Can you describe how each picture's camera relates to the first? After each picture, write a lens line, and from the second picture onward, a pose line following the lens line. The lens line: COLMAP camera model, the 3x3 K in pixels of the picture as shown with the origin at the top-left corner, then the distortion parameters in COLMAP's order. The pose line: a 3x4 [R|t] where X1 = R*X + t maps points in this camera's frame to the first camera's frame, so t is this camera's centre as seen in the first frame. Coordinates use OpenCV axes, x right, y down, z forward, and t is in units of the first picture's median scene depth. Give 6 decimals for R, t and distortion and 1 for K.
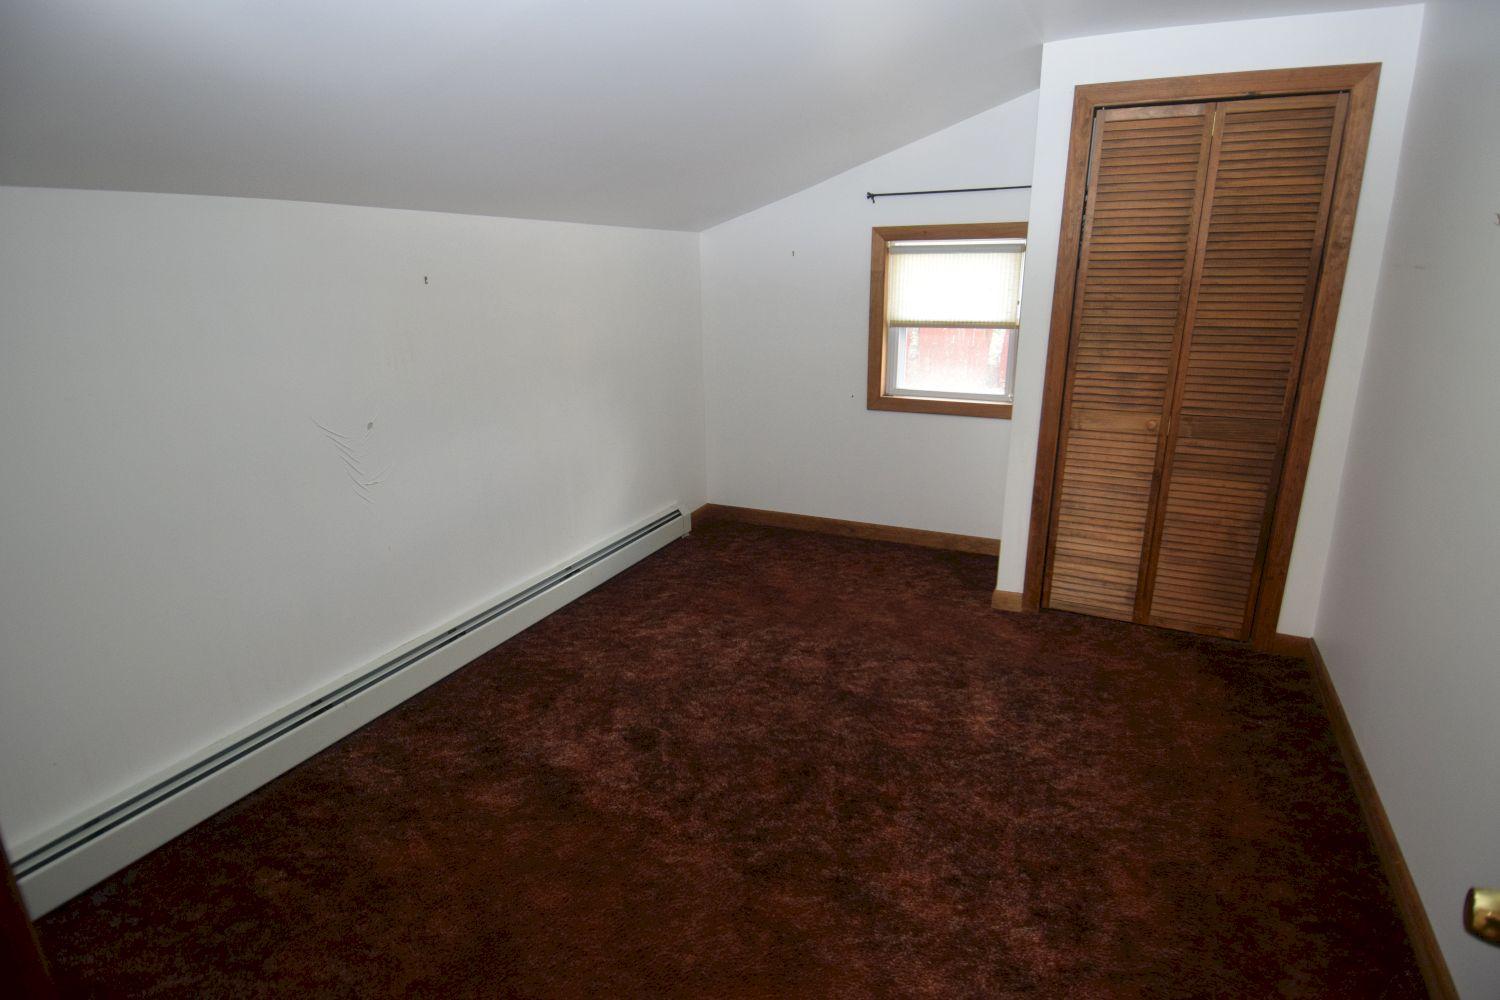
lens RADIAL K [[771.8, 0, 755.4], [0, 771.8, 488.5], [0, 0, 1]] dist [0.056026, -0.060995]
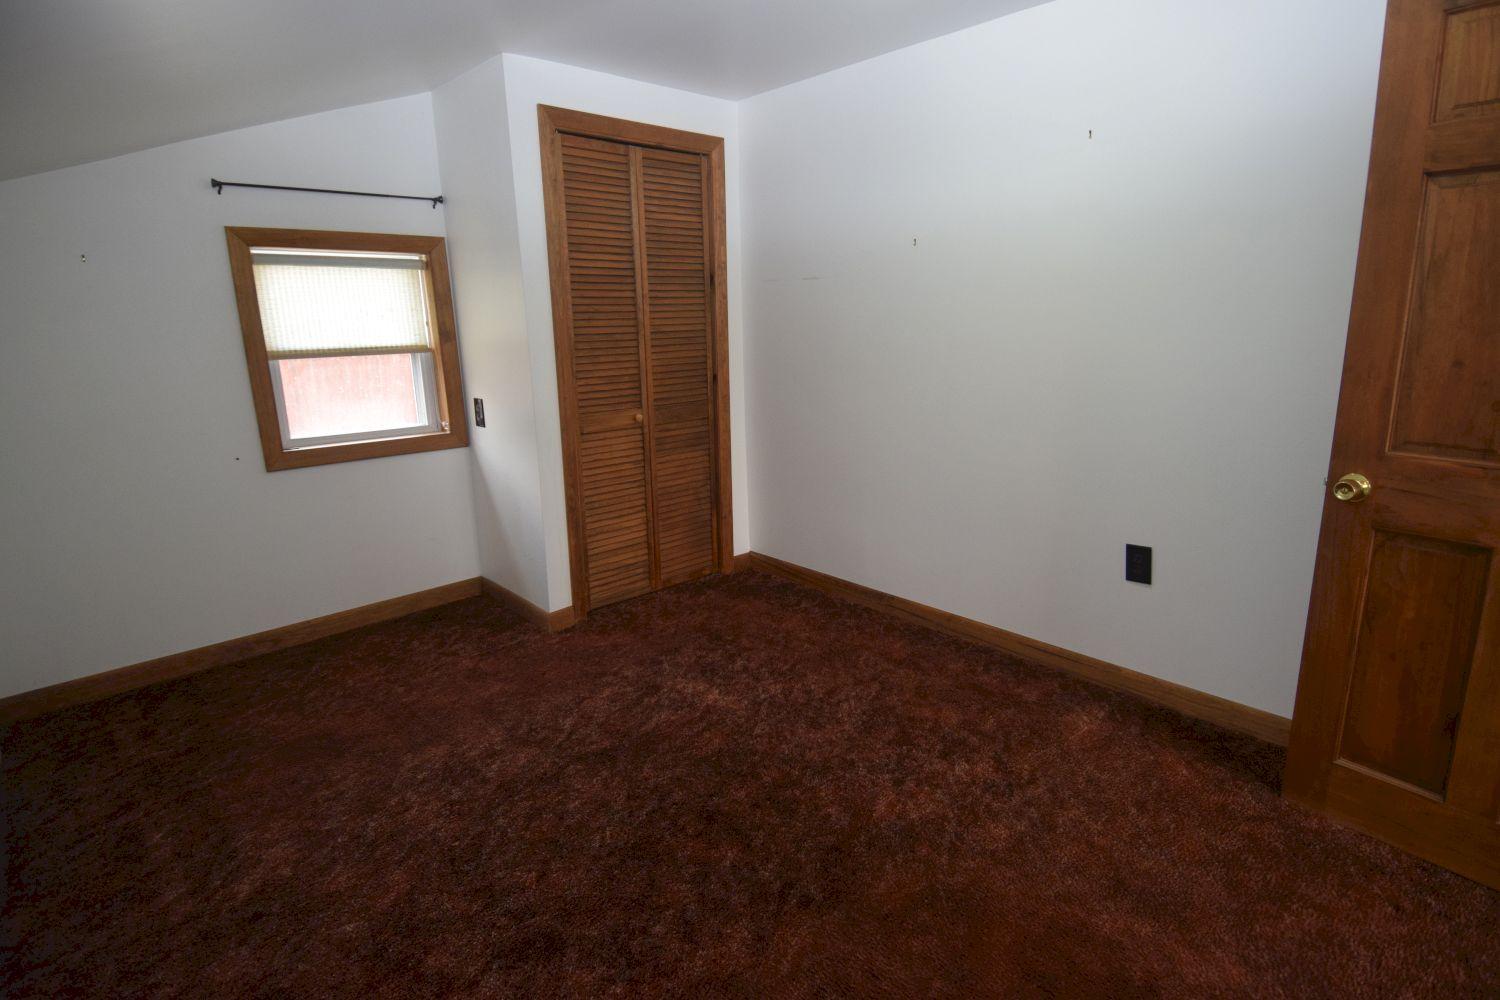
lens RADIAL K [[771.8, 0, 755.4], [0, 771.8, 488.5], [0, 0, 1]] dist [0.056026, -0.060995]
pose [[0.374810, -0.205807, 0.903970, -0.487577], [0.270405, 0.956922, 0.105745, -0.055989], [-0.886791, 0.204804, 0.414315, 0.392714]]
